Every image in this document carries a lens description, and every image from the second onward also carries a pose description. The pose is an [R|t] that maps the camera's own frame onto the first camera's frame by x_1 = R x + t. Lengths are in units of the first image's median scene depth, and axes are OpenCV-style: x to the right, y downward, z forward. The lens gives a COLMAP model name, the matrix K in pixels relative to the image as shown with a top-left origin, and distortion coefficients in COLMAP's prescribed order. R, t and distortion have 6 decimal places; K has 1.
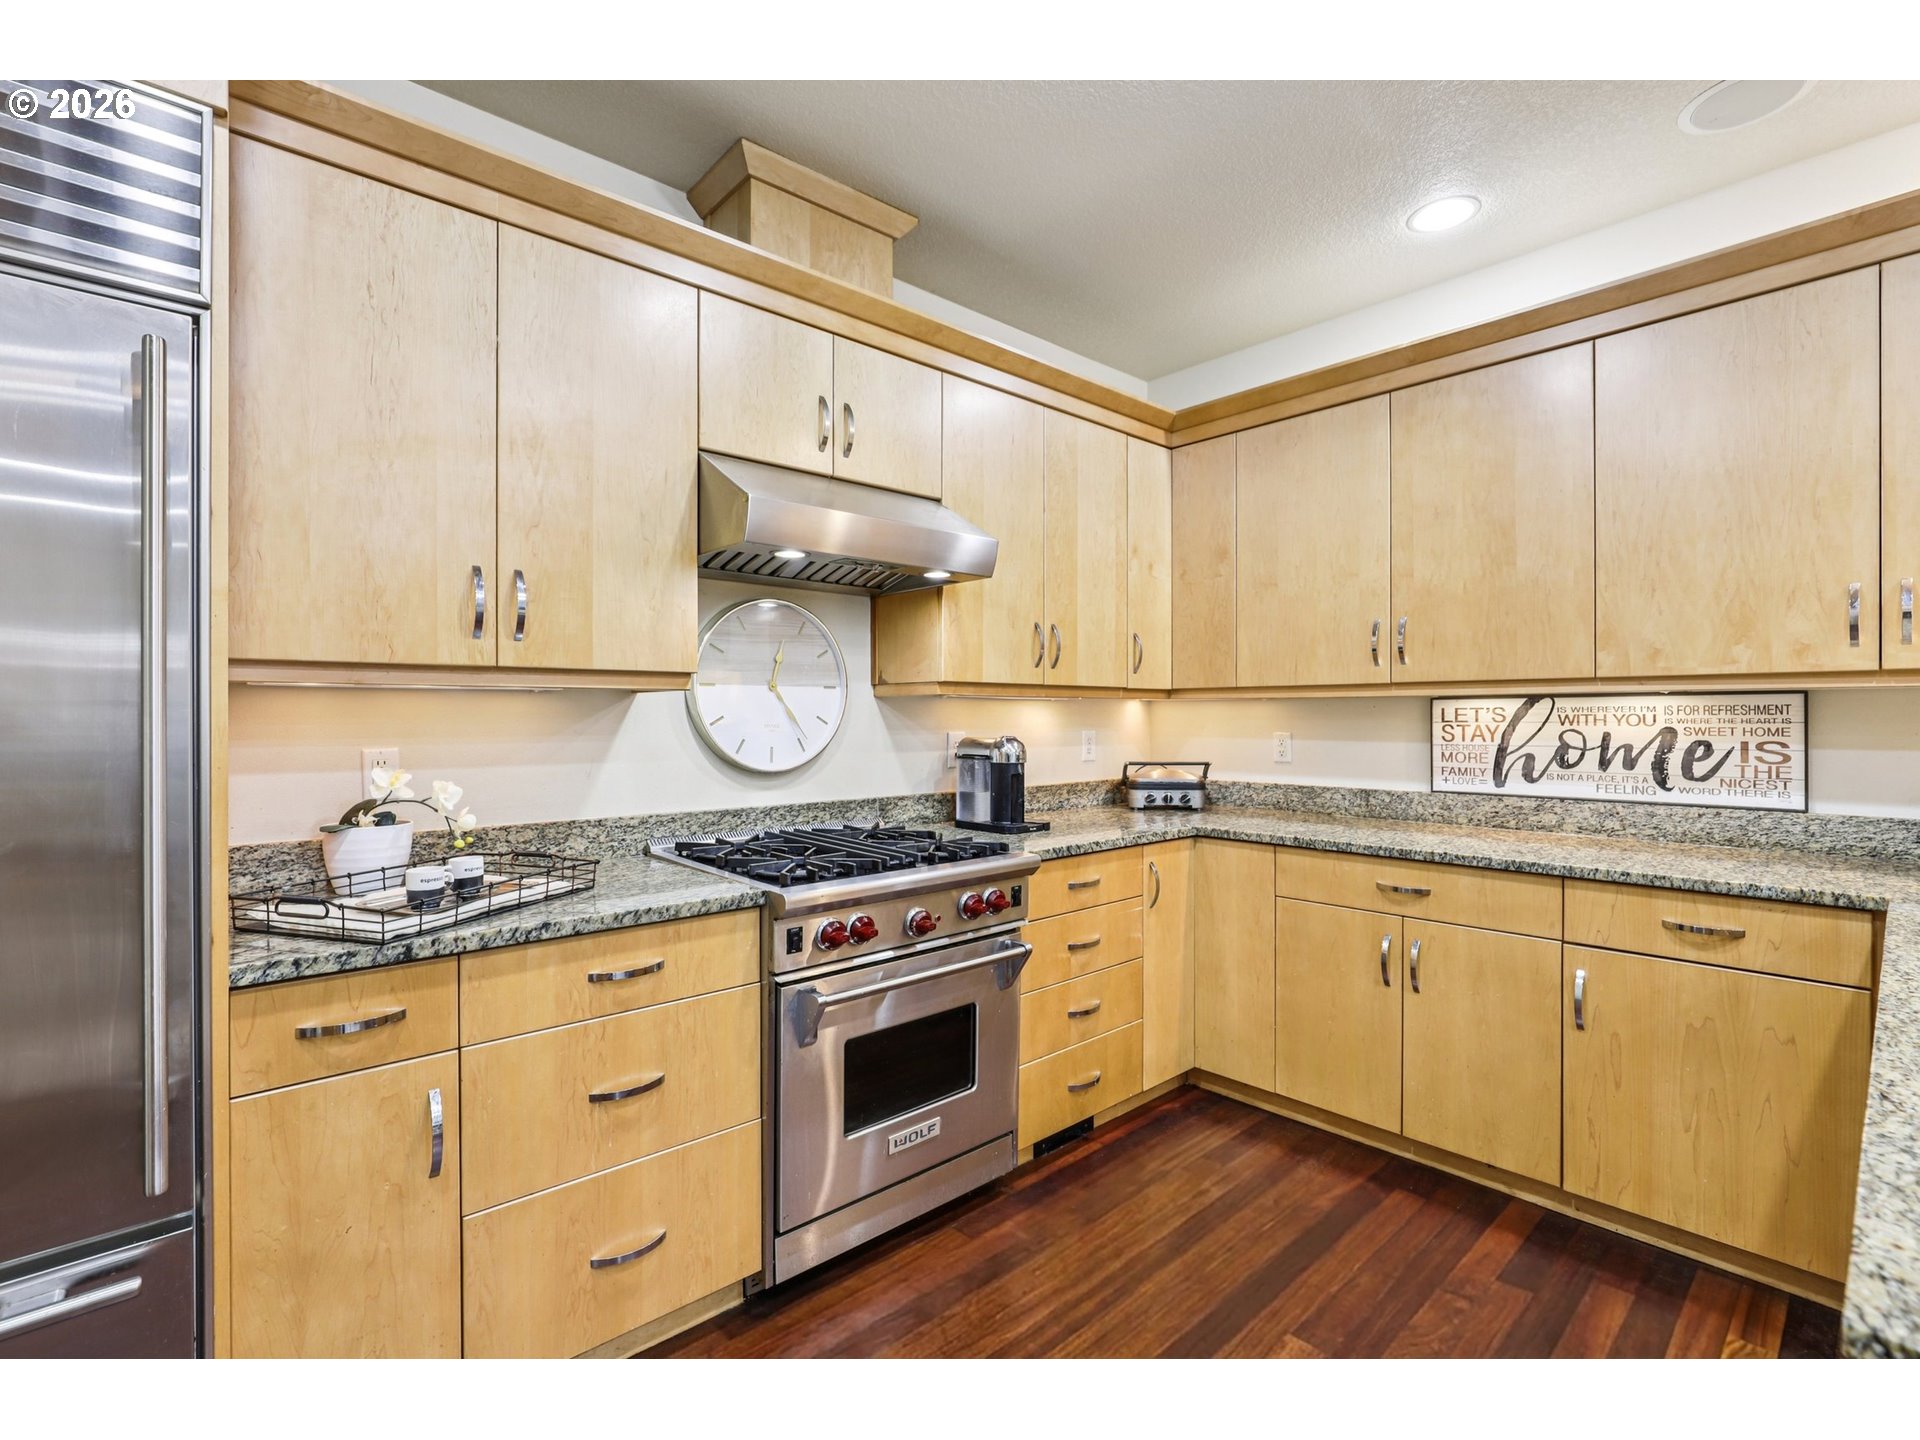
lens RADIAL K [[885.5, 0, 955.1], [0, 885.5, 716.0], [0, 0, 1]] dist [-0.020364, 0.005816]
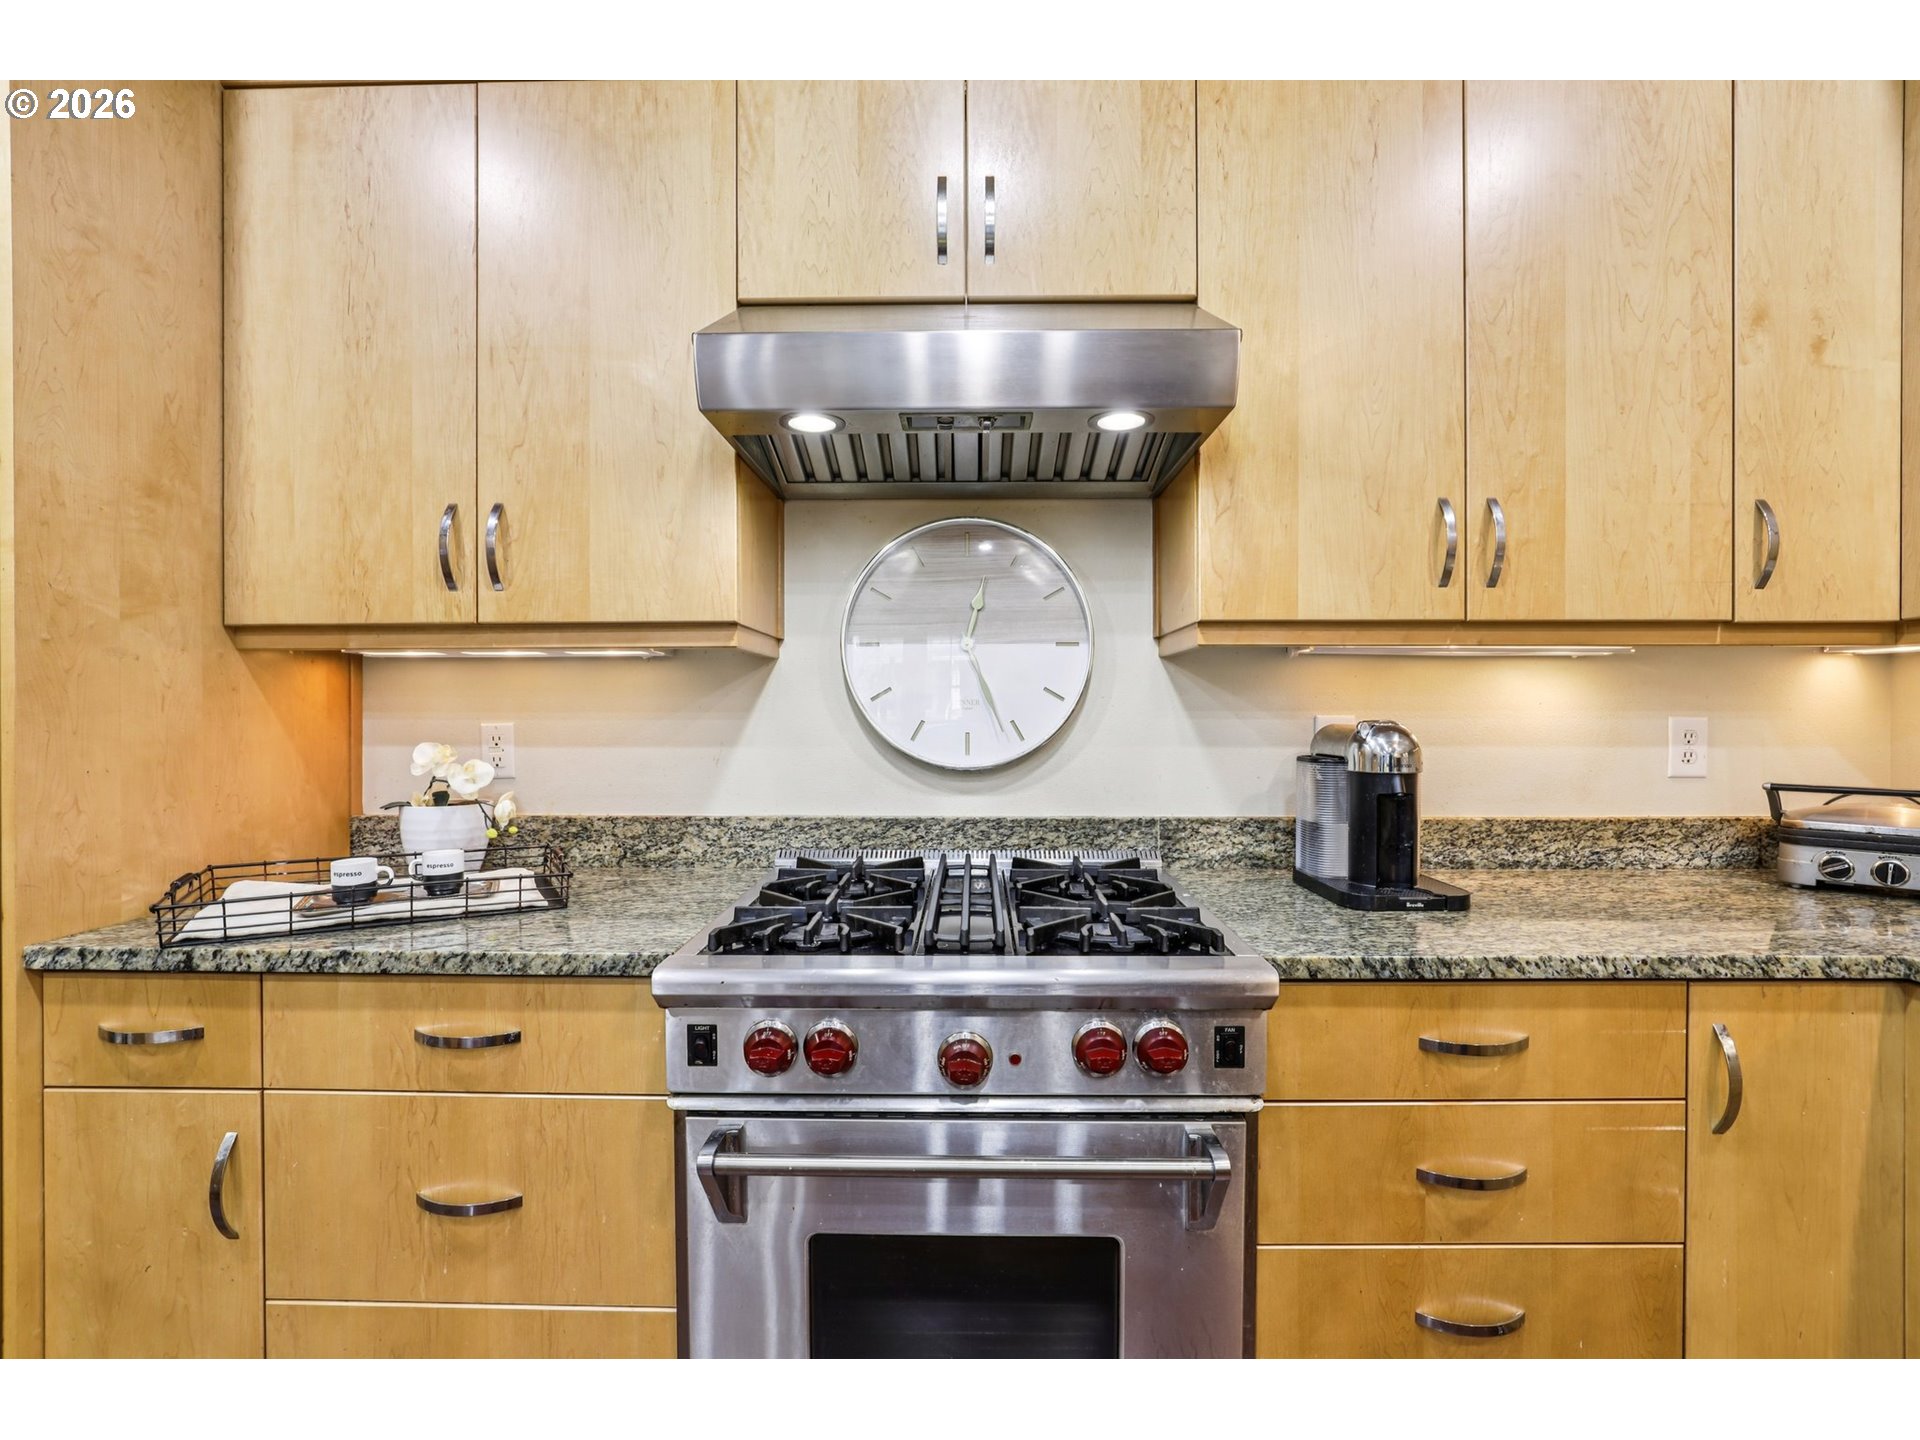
lens RADIAL K [[885.5, 0, 958.5], [0, 885.5, 715.8], [0, 0, 1]] dist [-0.020364, 0.005816]
pose [[0.731549, 0.004333, -0.681775, 0.326819], [0.000301, 0.999978, 0.006680, 0.022059], [0.681789, -0.005092, 0.731531, 0.619681]]
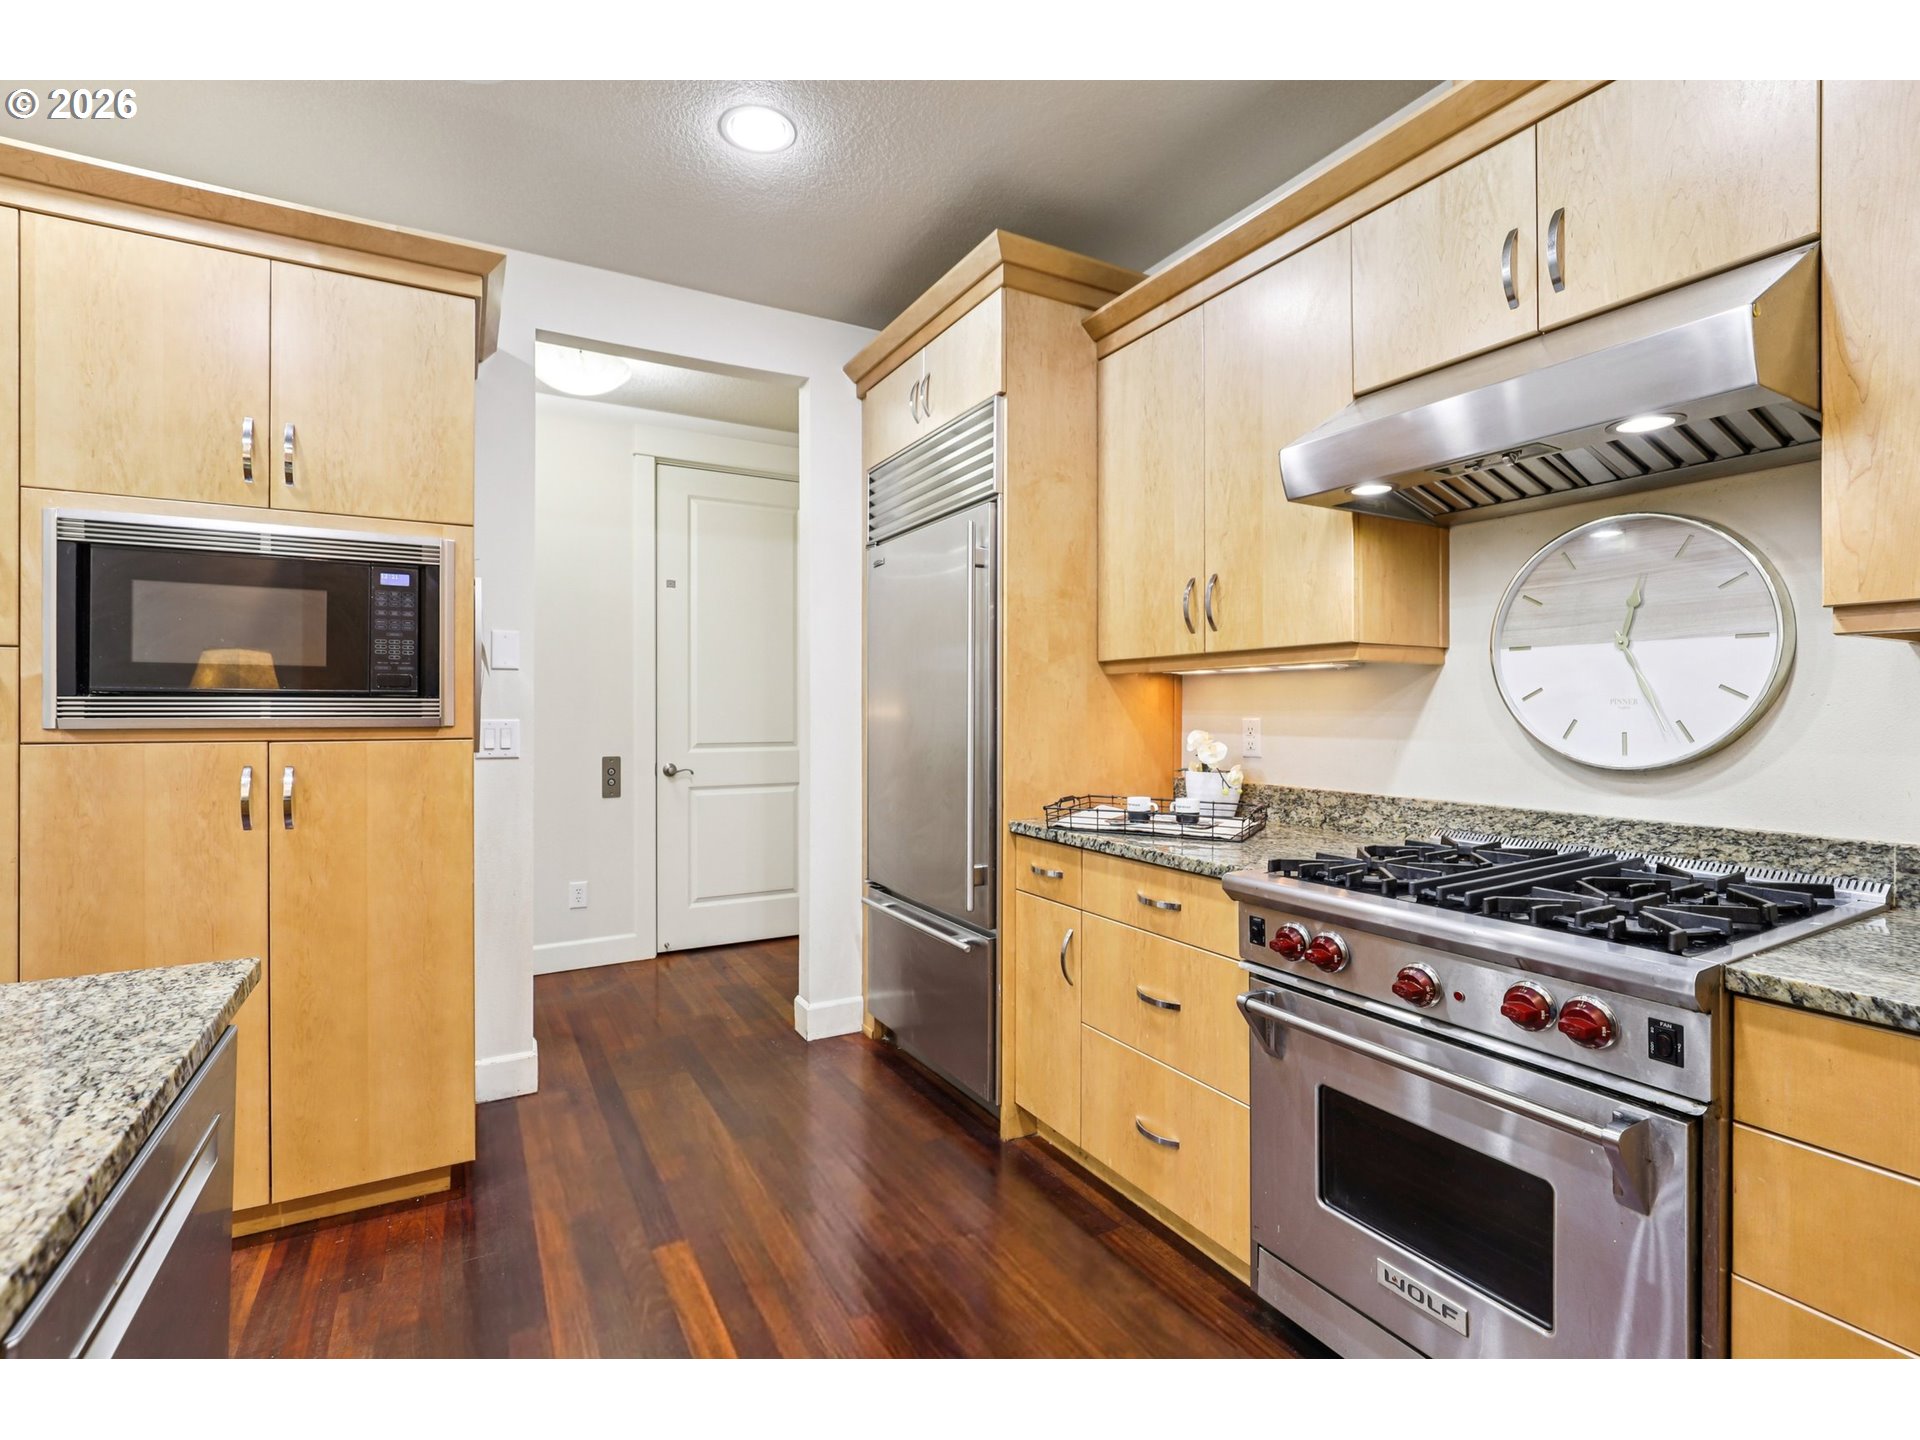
lens RADIAL K [[885.5, 0, 952.7], [0, 885.5, 713.0], [0, 0, 1]] dist [-0.020364, 0.005816]
pose [[-0.222063, 0.005038, -0.975019, 0.712943], [0.000723, 0.999987, 0.005002, 0.020823], [0.975032, 0.000405, -0.222063, 0.817362]]
